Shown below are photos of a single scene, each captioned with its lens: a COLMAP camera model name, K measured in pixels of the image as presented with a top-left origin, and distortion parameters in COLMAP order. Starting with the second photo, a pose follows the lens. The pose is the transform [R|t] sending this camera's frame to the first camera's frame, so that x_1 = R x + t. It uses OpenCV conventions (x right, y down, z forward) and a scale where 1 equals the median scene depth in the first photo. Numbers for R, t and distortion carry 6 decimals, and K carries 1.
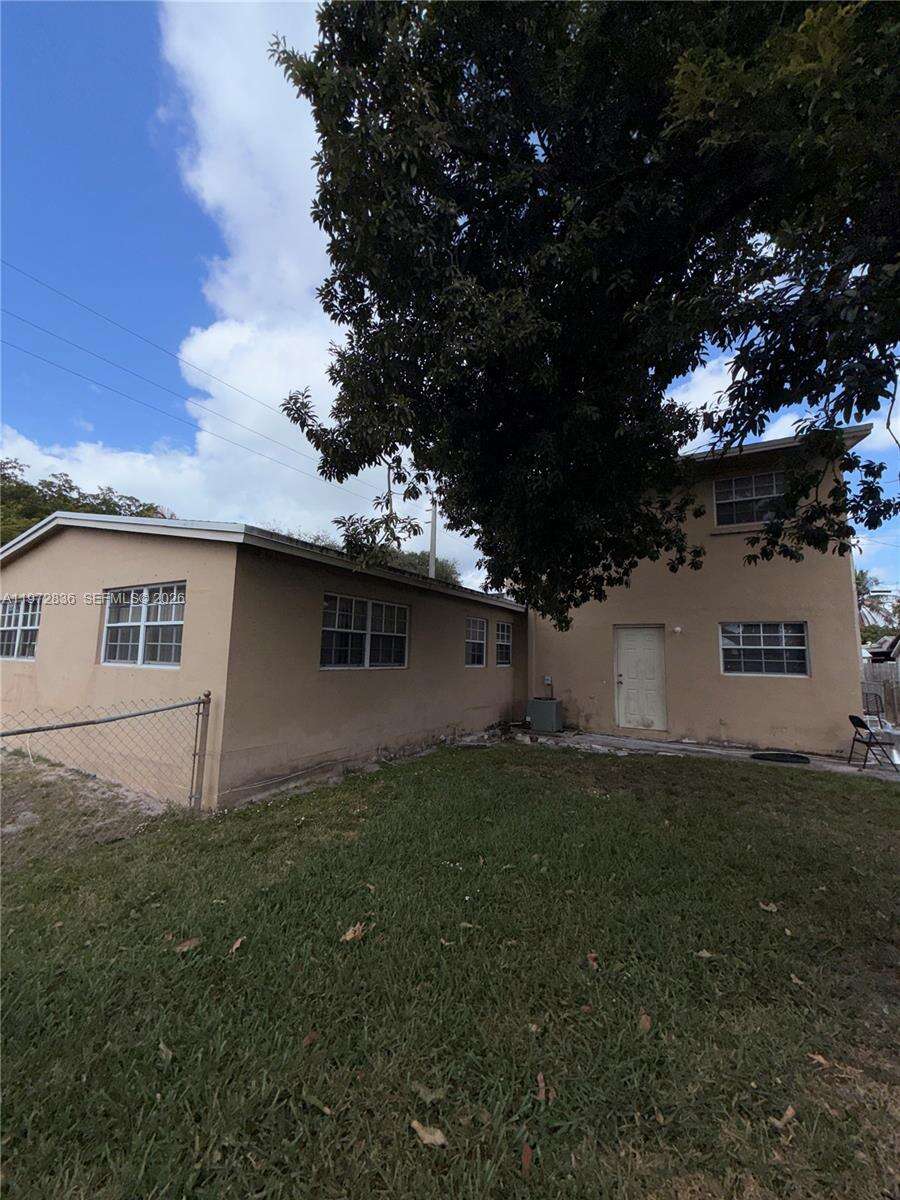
lens RADIAL K [[483.6, 0, 445.5], [0, 483.6, 599.4], [0, 0, 1]] dist [-0.002309, -0.000381]
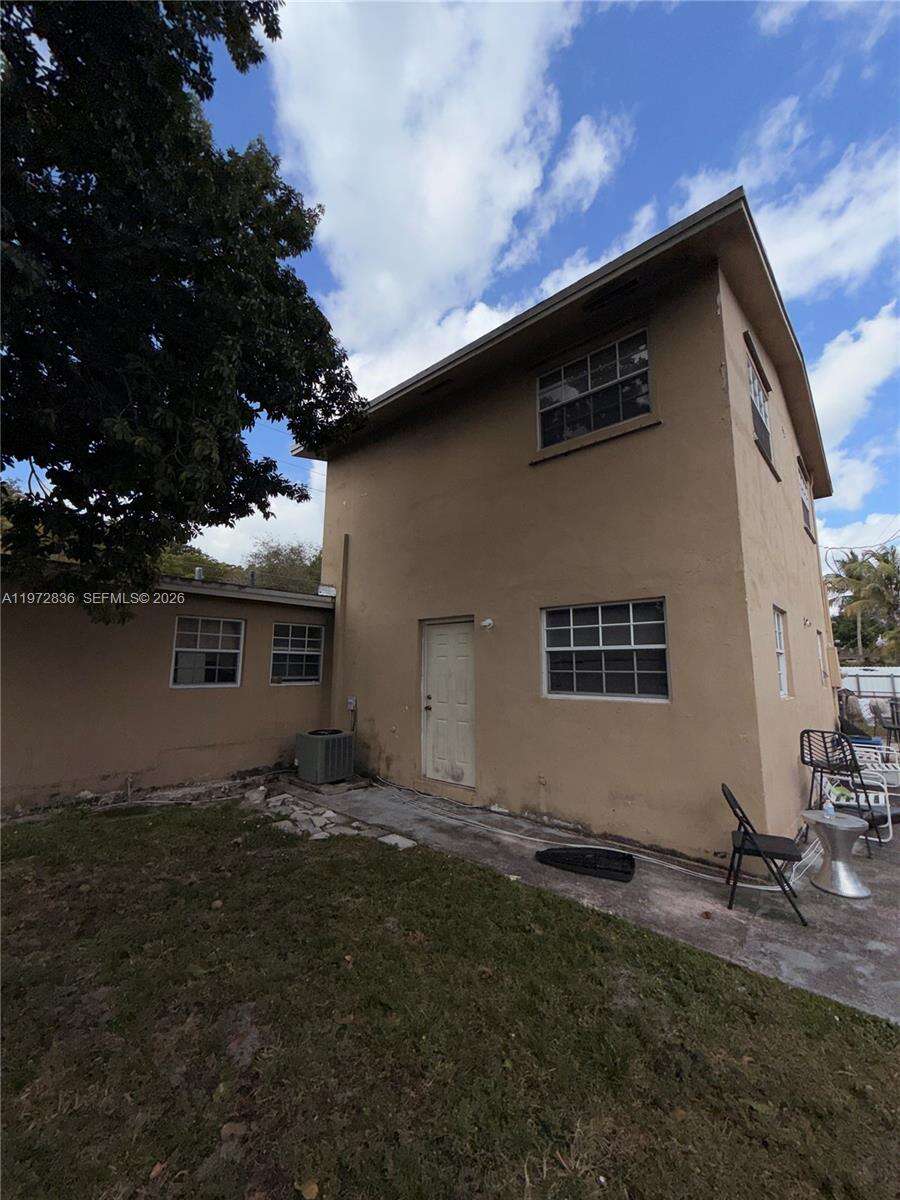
lens RADIAL K [[483.6, 0, 454.2], [0, 483.6, 598.2], [0, 0, 1]] dist [-0.002309, -0.000381]
pose [[0.977082, -0.048910, -0.207168, 0.589958], [0.043118, 0.998545, -0.032385, 0.051025], [0.208451, 0.022710, 0.977769, 0.403409]]
